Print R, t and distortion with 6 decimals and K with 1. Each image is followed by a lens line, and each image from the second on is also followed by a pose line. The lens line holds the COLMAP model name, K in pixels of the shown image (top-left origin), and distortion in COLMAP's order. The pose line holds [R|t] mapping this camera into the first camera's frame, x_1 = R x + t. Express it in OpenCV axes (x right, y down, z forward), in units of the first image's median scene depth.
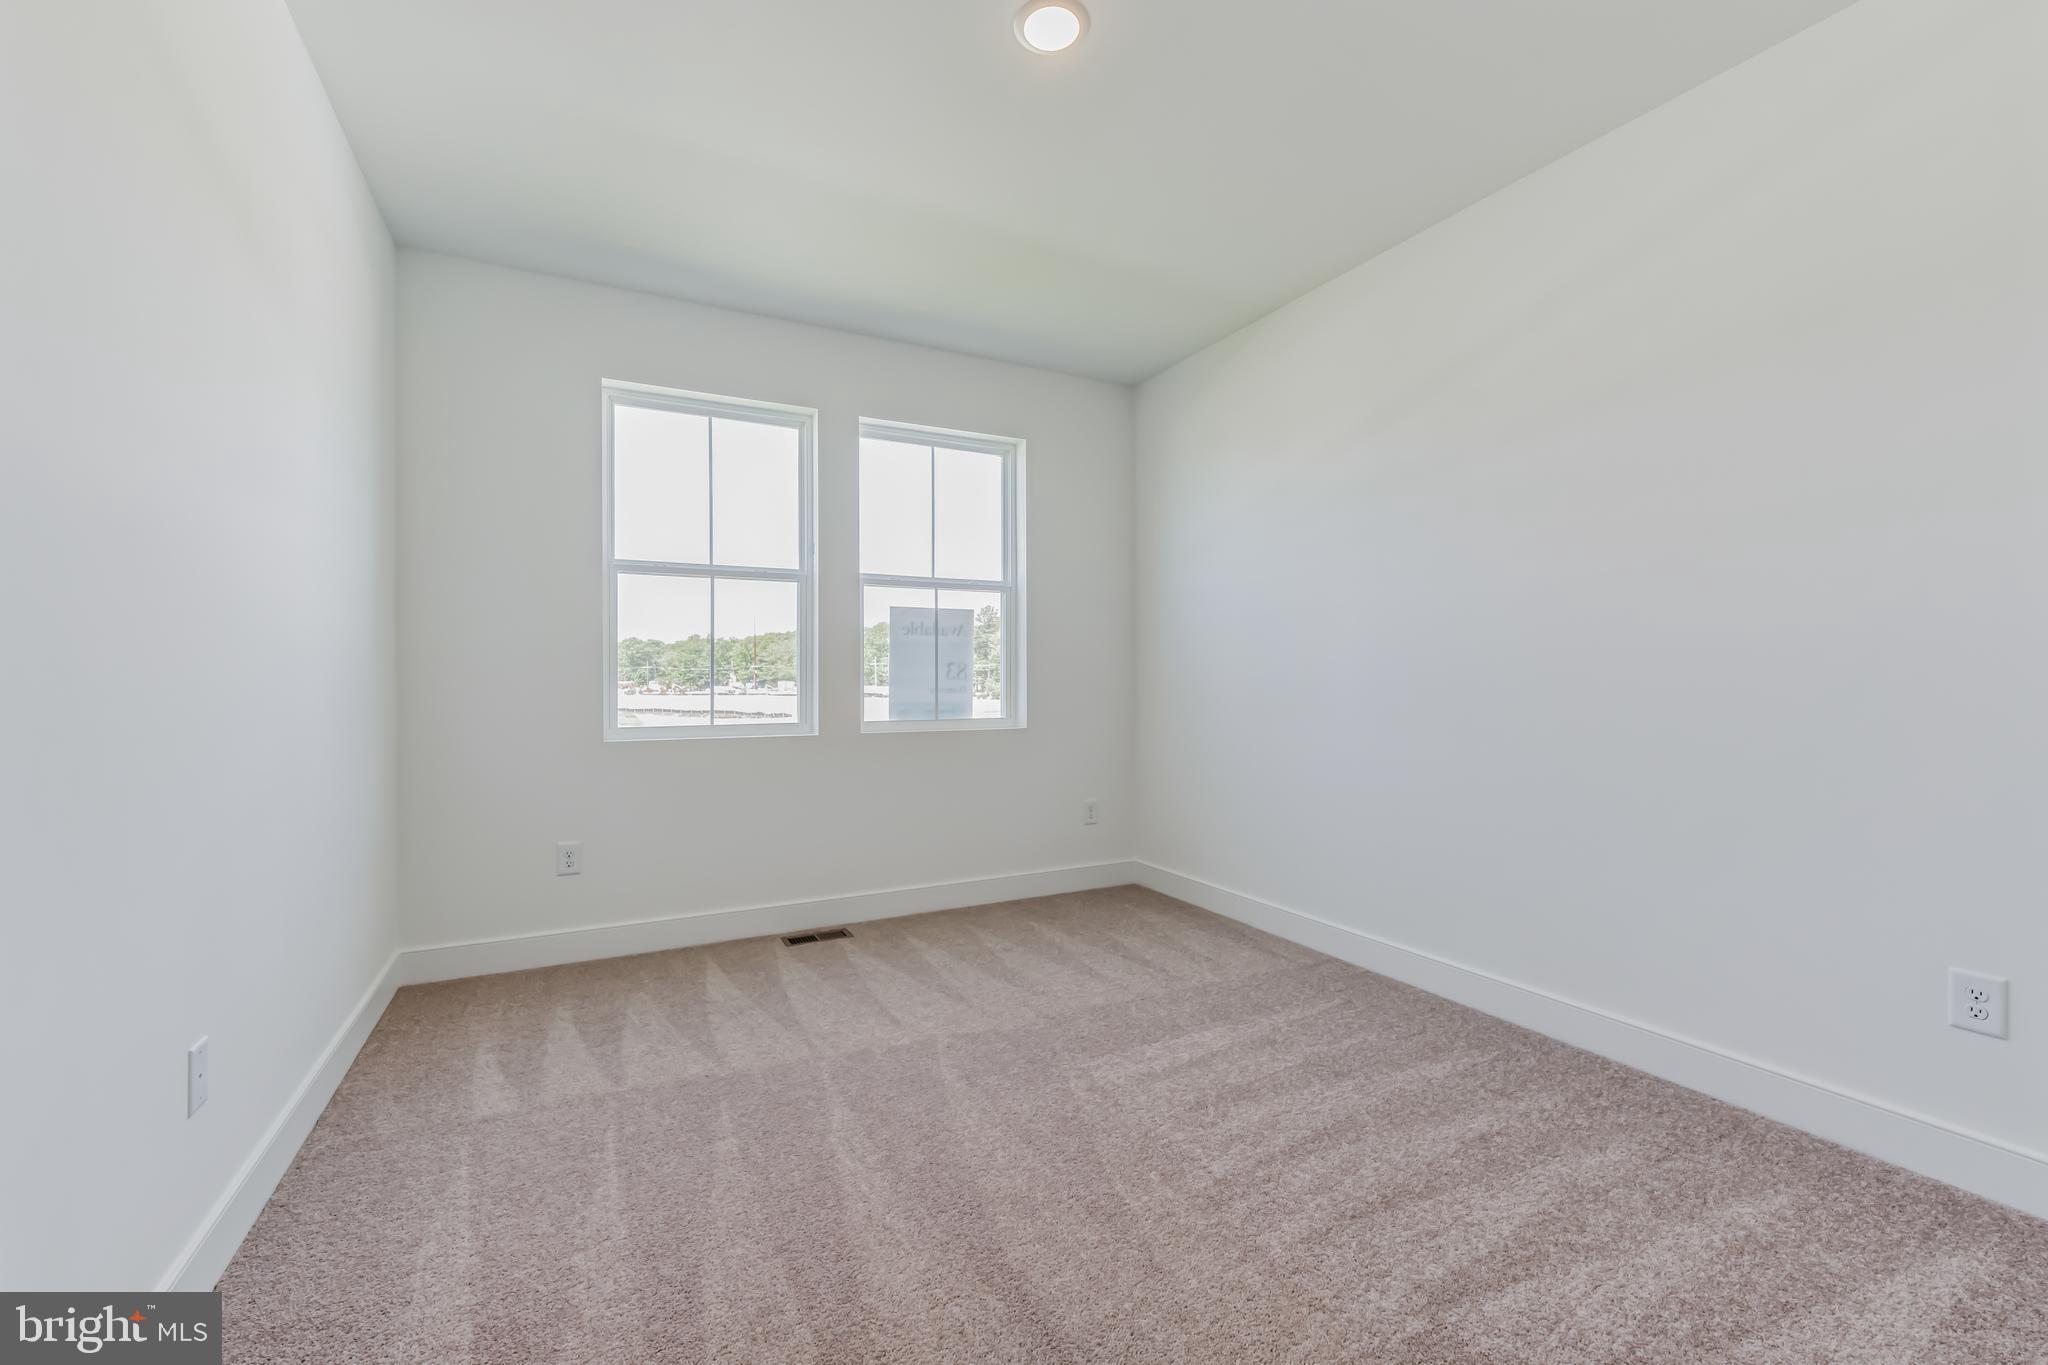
lens RADIAL K [[676.0, 0, 1024.0], [0, 676.0, 682.5], [0, 0, 1]] dist [0.000174, -0.000007]
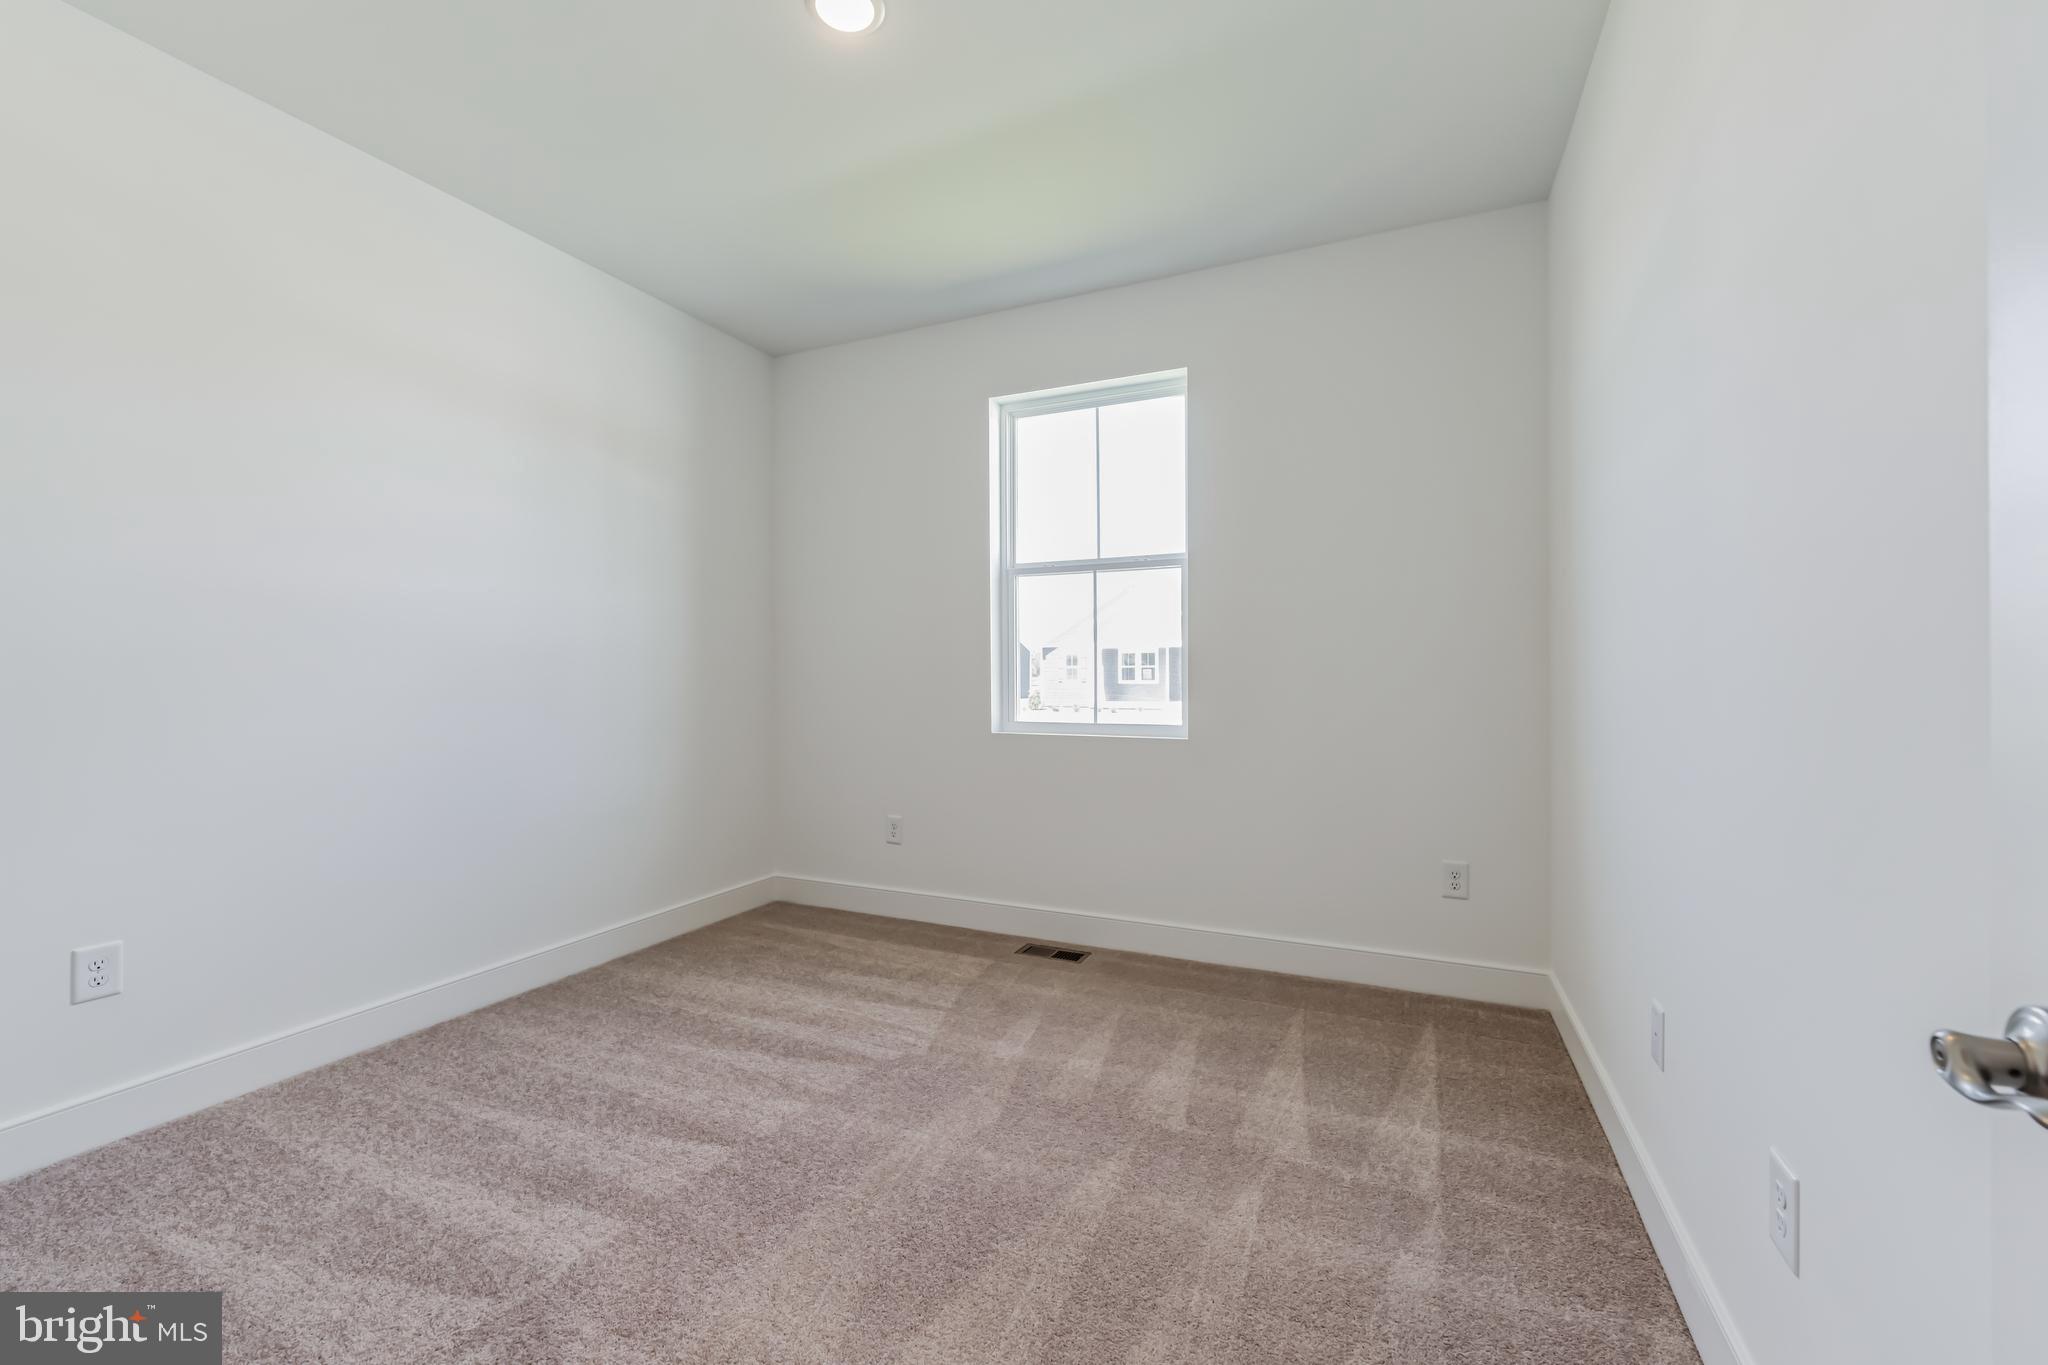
lens RADIAL K [[813.6, 0, 1031.1], [0, 813.6, 672.9], [0, 0, 1]] dist [0.001603, -0.000042]
pose [[0.680811, 0.001440, -0.732458, 0.406632], [-0.008783, 0.999942, -0.006198, -0.002892], [0.732407, 0.010653, 0.680784, 0.169939]]
